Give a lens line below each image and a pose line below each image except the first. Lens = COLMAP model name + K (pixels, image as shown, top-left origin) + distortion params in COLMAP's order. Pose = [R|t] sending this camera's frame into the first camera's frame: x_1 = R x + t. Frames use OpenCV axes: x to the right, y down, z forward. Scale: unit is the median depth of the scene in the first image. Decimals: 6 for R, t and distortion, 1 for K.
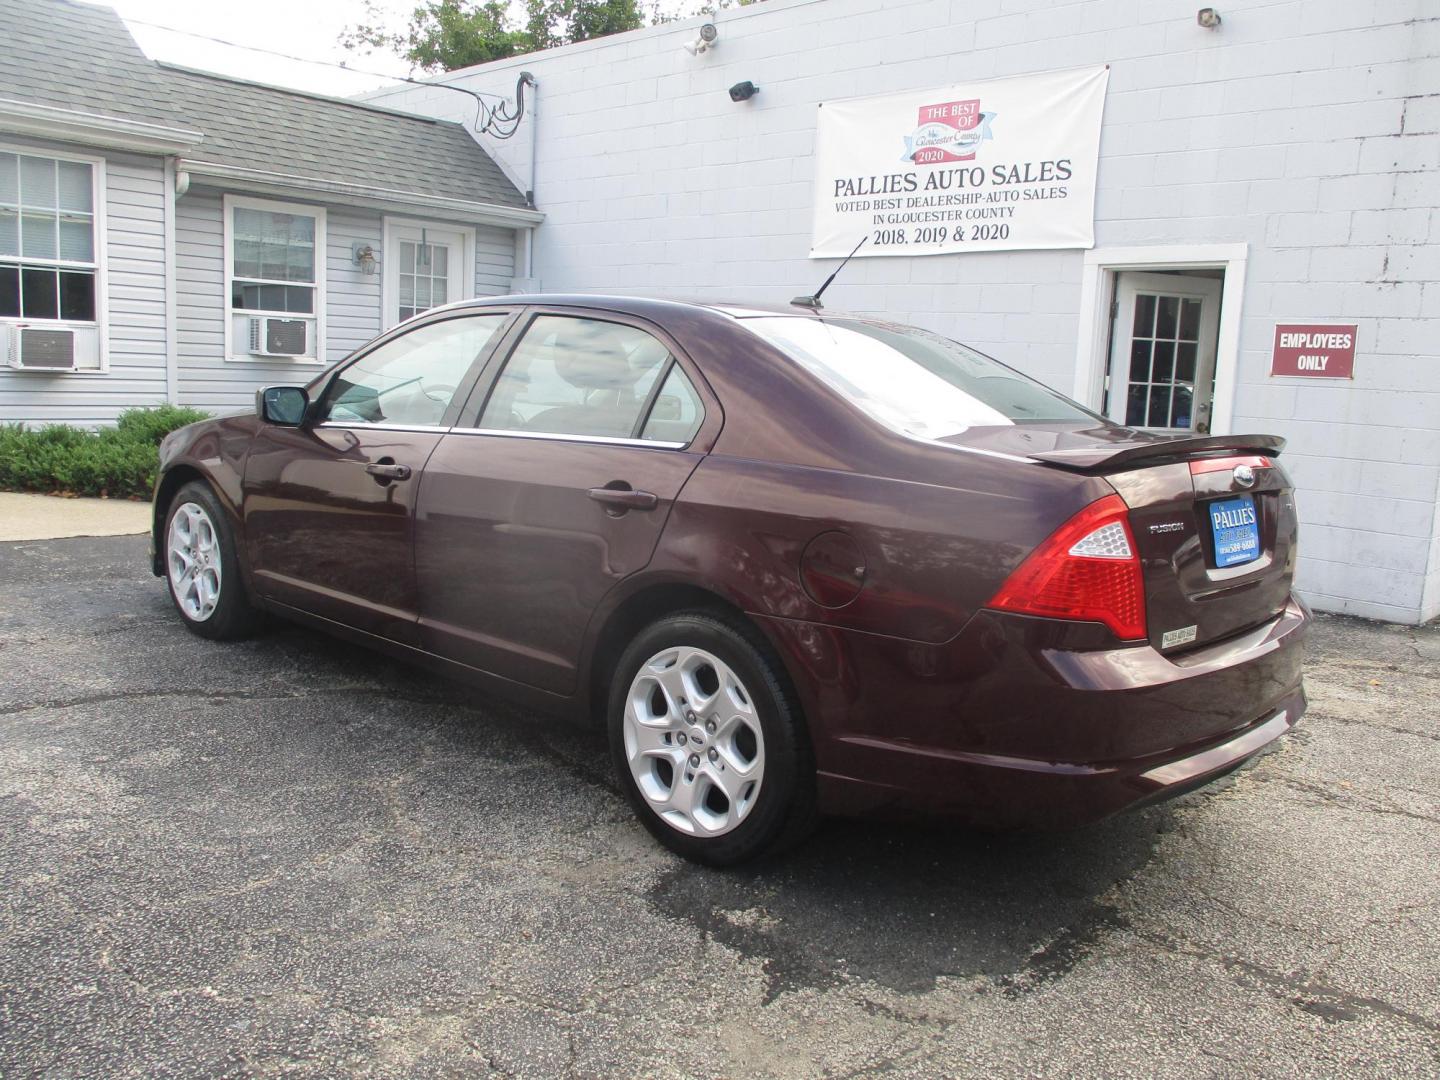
lens RADIAL K [[1195.1, 0, 720.0], [0, 1195.1, 540.0], [0, 0, 1]] dist [-0.034601, 0.016353]
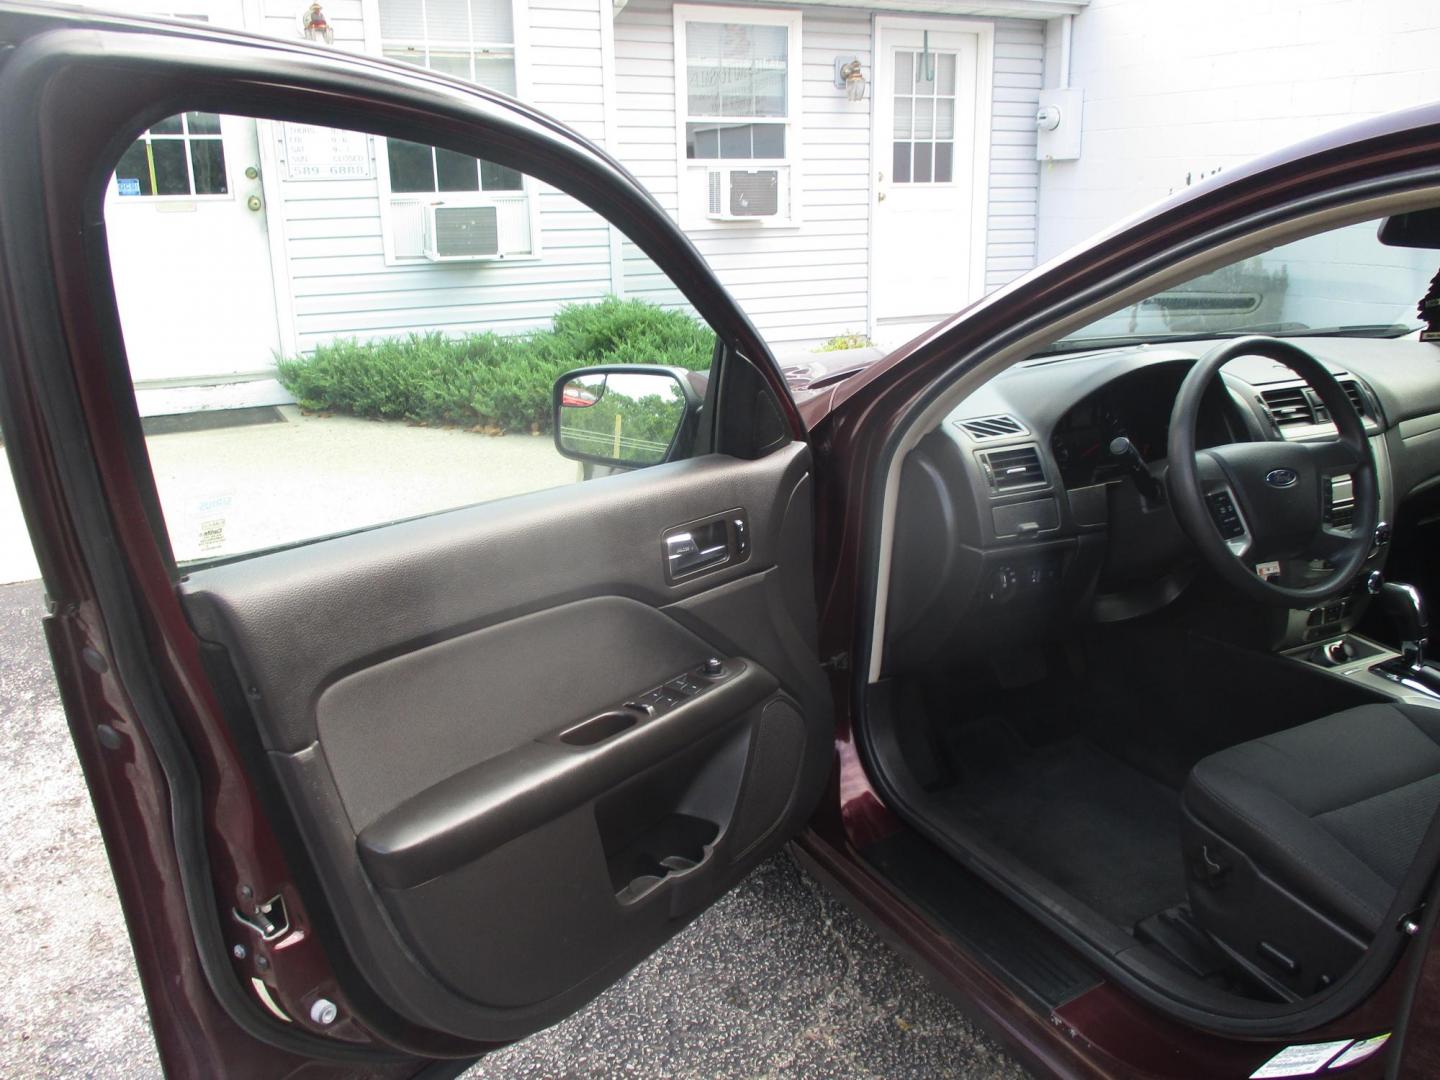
lens RADIAL K [[1195.1, 0, 720.0], [0, 1195.1, 540.0], [0, 0, 1]] dist [-0.034601, 0.016353]
pose [[0.937232, 0.036148, -0.346828, -0.133549], [0.010855, 0.991106, 0.132631, -0.061965], [0.348538, -0.128071, 0.928504, 0.303361]]
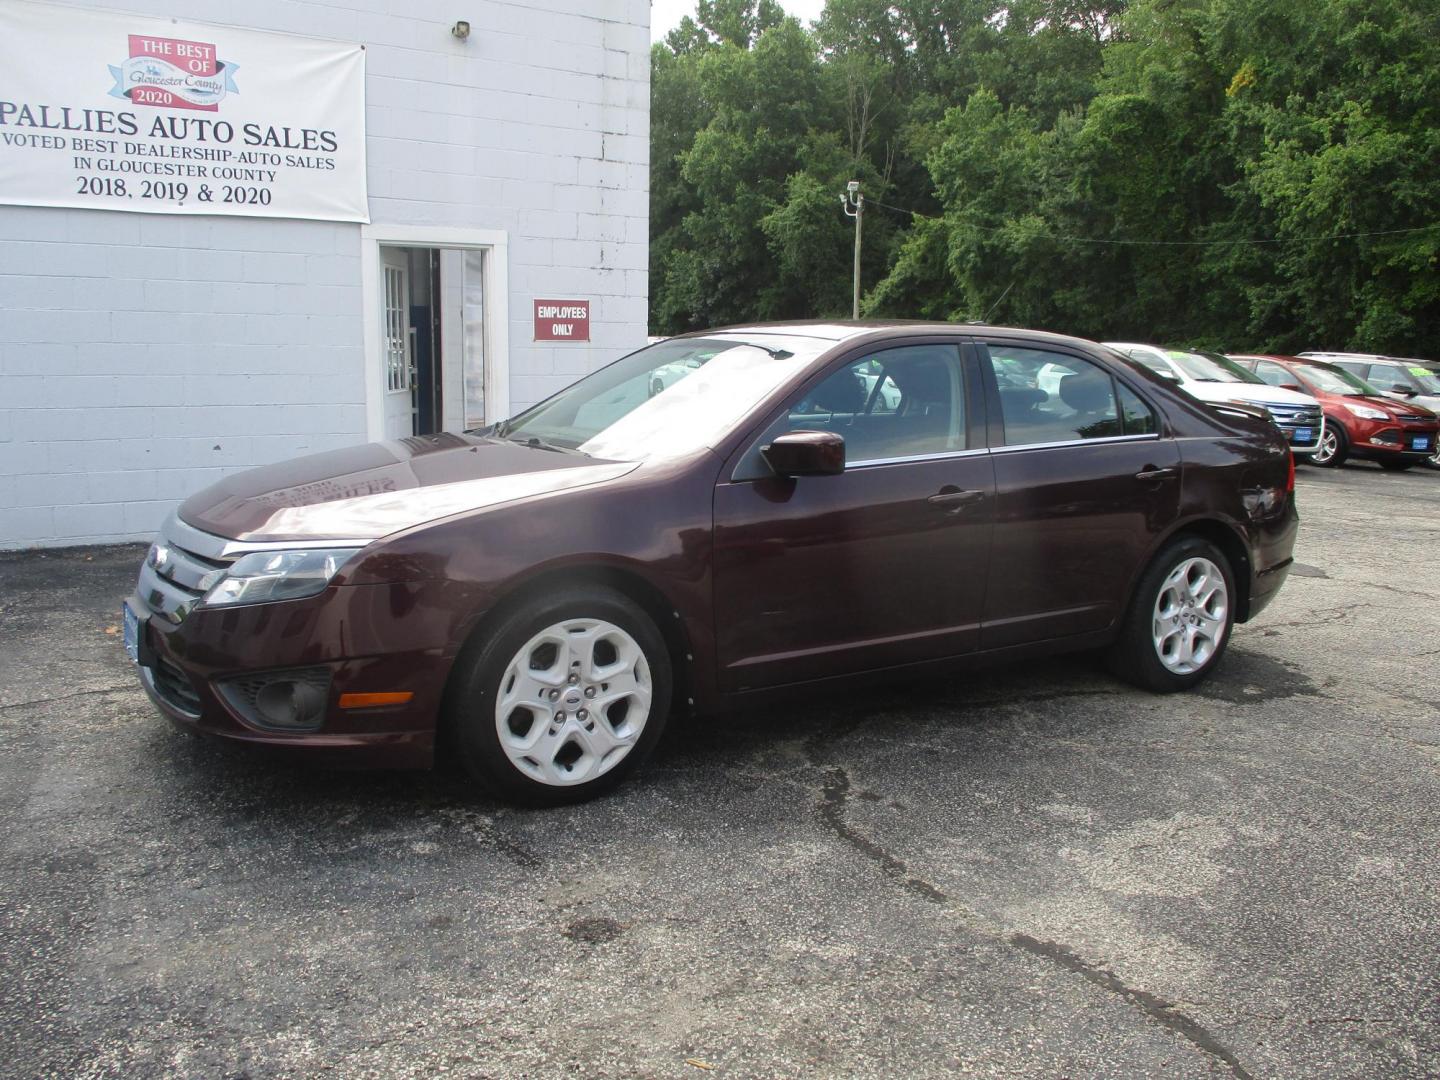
lens RADIAL K [[1195.1, 0, 720.0], [0, 1195.1, 540.0], [0, 0, 1]] dist [-0.034601, 0.016353]
pose [[0.275171, -0.200734, 0.940206, -0.578791], [0.136526, 0.976207, 0.168463, -0.098774], [-0.951652, 0.082007, 0.296030, 0.385458]]
